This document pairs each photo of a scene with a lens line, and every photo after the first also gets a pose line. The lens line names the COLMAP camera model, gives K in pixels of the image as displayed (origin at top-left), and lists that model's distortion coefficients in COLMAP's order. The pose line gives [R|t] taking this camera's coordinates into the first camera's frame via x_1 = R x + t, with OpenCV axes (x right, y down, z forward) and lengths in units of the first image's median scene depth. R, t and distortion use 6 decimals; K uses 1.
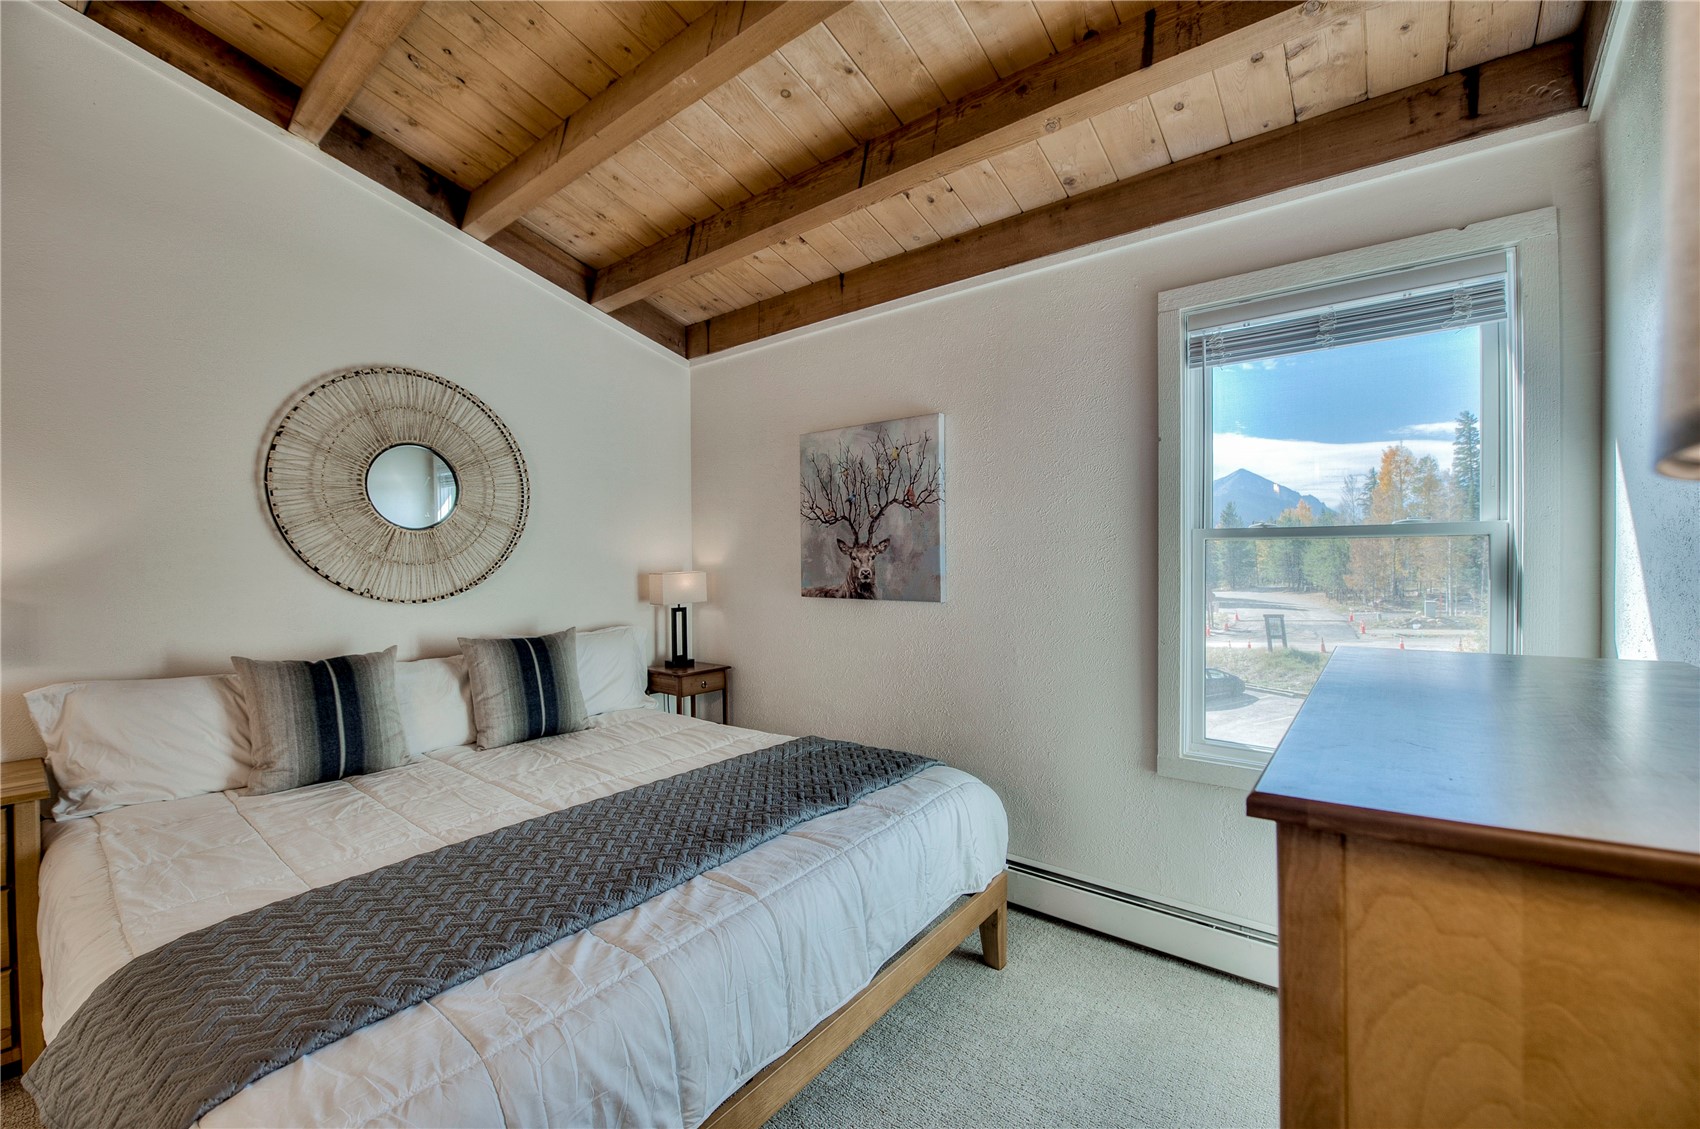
lens RADIAL K [[694.4, 0, 850.8], [0, 694.4, 567.1], [0, 0, 1]] dist [-0.018633, -0.001916]
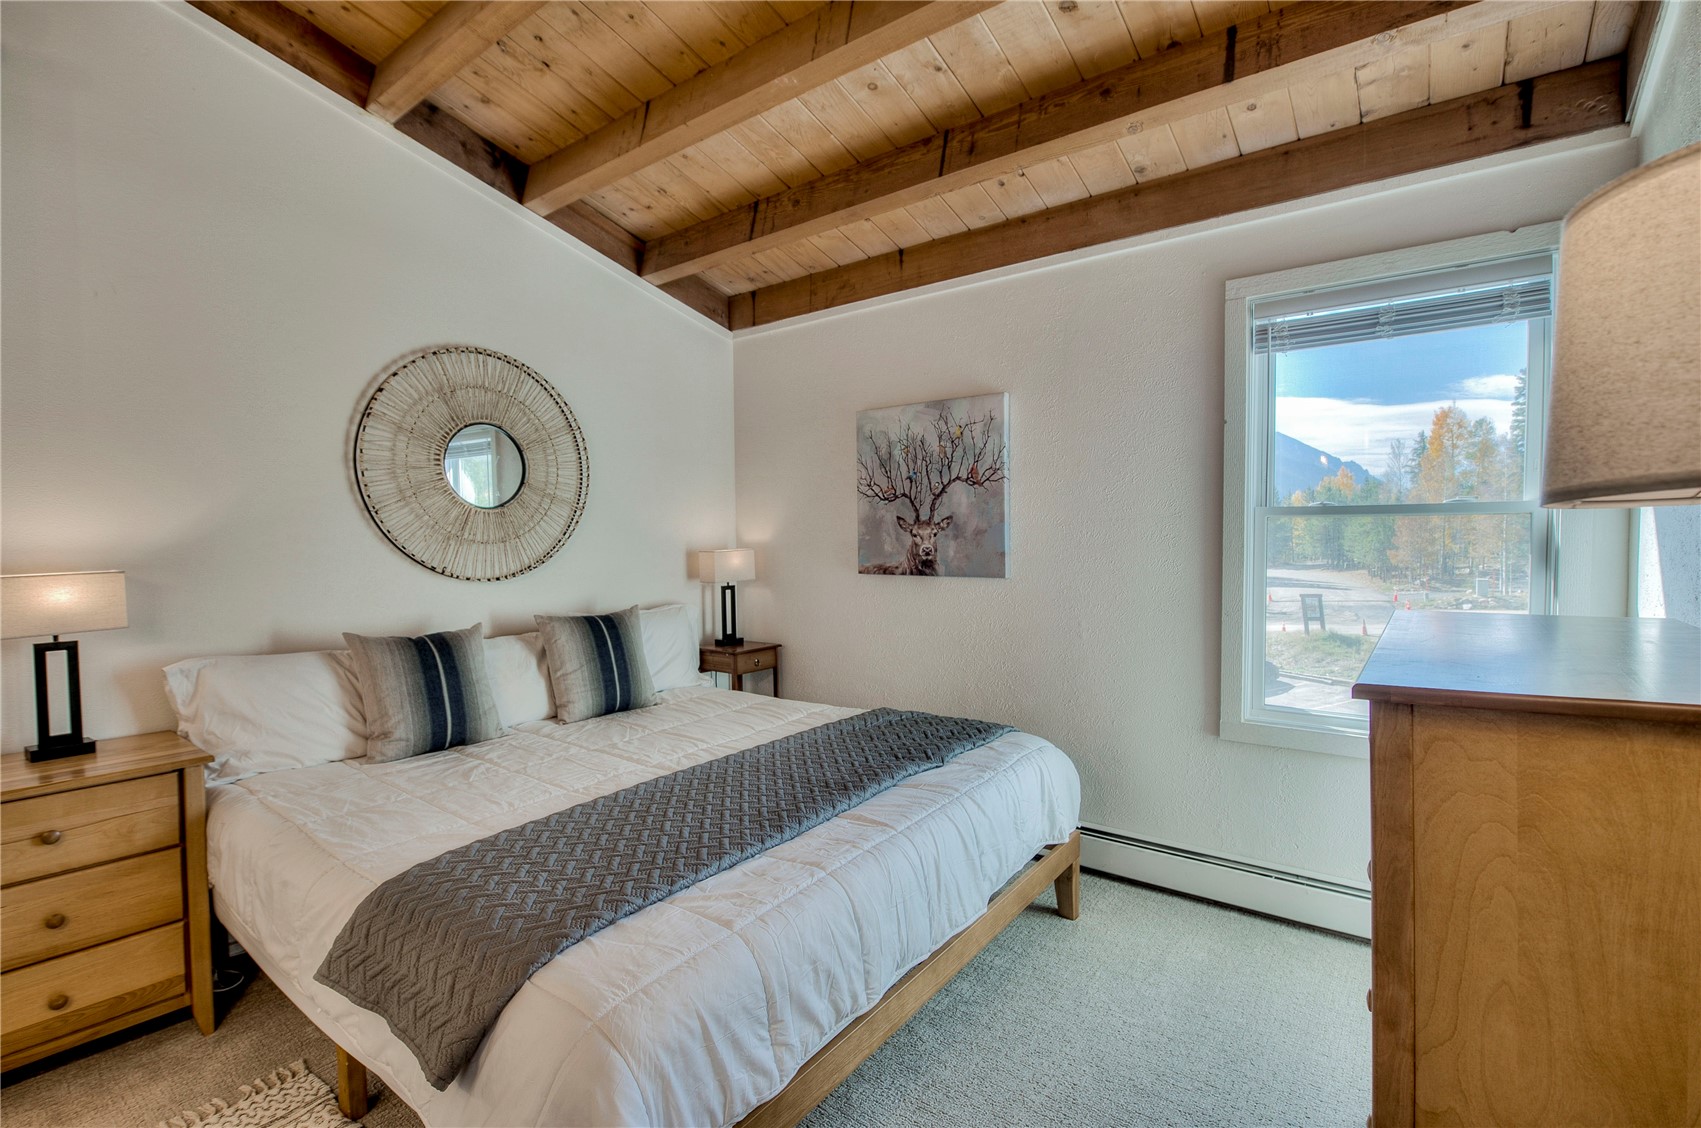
lens RADIAL K [[772.8, 0, 858.6], [0, 772.8, 566.1], [0, 0, 1]] dist [-0.012835, -0.001740]
pose [[0.999823, -0.004239, 0.018311, -0.129610], [0.003706, 0.999571, 0.029049, -0.001146], [-0.018426, -0.028976, 0.999410, -0.162603]]
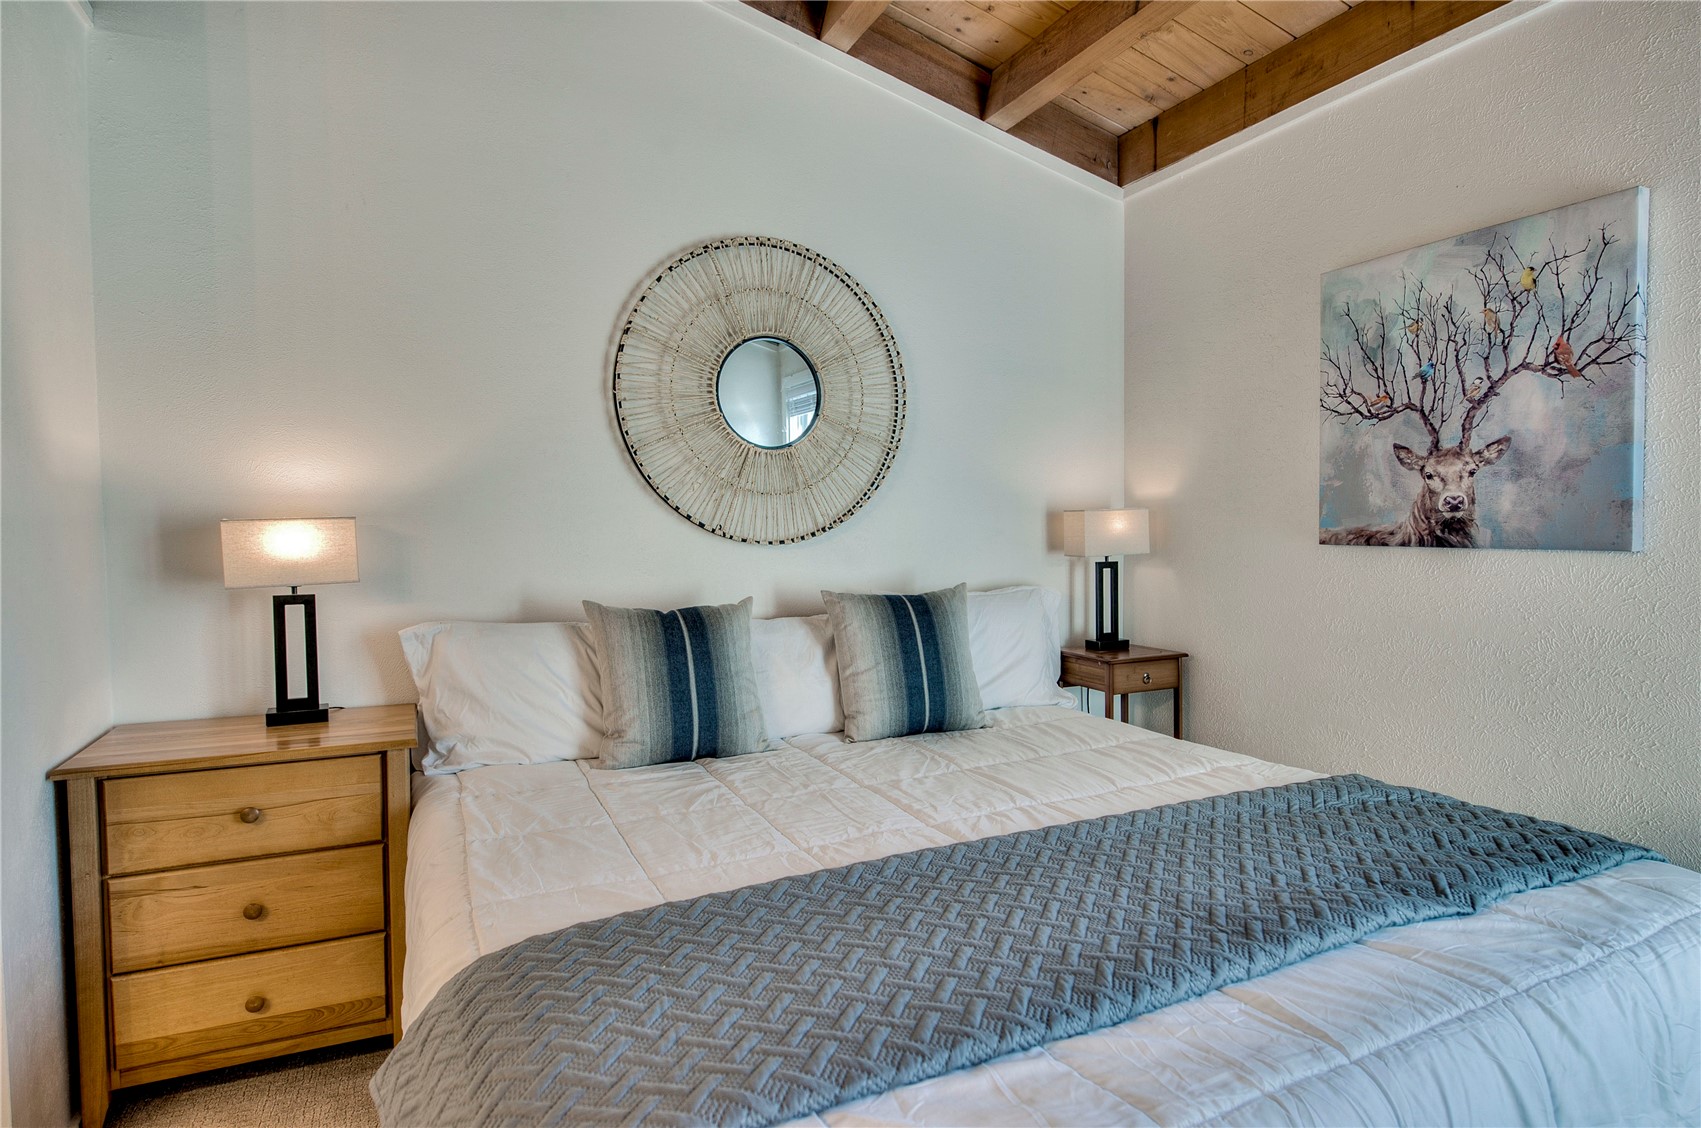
lens RADIAL K [[948.7, 0, 841.8], [0, 948.7, 563.8], [0, 0, 1]] dist [0.000207, -0.007453]
pose [[0.889743, 0.017013, -0.456145, -0.090978], [0.001200, 0.999215, 0.039608, 0.037205], [0.456460, -0.035789, 0.889024, 0.107164]]
